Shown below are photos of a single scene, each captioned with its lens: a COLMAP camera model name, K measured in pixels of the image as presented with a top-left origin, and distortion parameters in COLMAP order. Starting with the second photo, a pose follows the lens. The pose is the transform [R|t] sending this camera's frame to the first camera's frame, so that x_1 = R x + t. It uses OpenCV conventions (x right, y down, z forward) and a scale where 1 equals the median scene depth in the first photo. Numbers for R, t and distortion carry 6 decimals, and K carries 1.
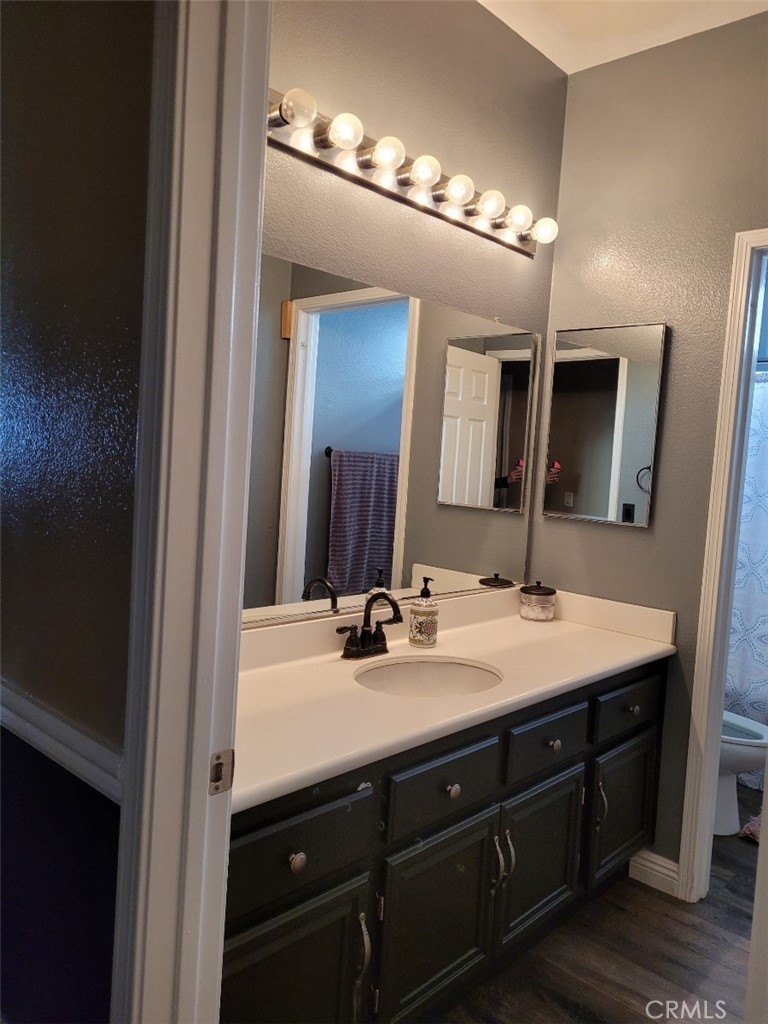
lens RADIAL K [[796.5, 0, 386.0], [0, 796.5, 510.1], [0, 0, 1]] dist [0.066268, -0.012026]
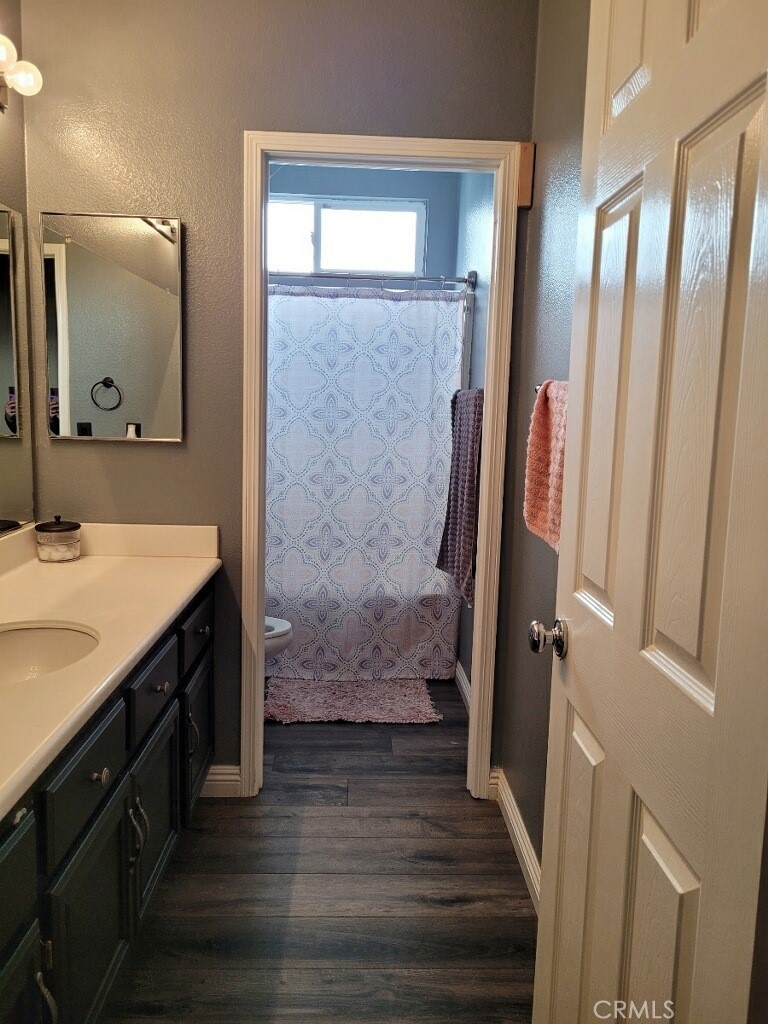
lens RADIAL K [[796.5, 0, 383.9], [0, 796.5, 512.7], [0, 0, 1]] dist [0.066268, -0.012026]
pose [[0.717592, -0.137748, 0.682706, -0.159639], [0.067965, 0.989418, 0.128194, -0.001241], [-0.693140, -0.045590, 0.719360, 0.152219]]
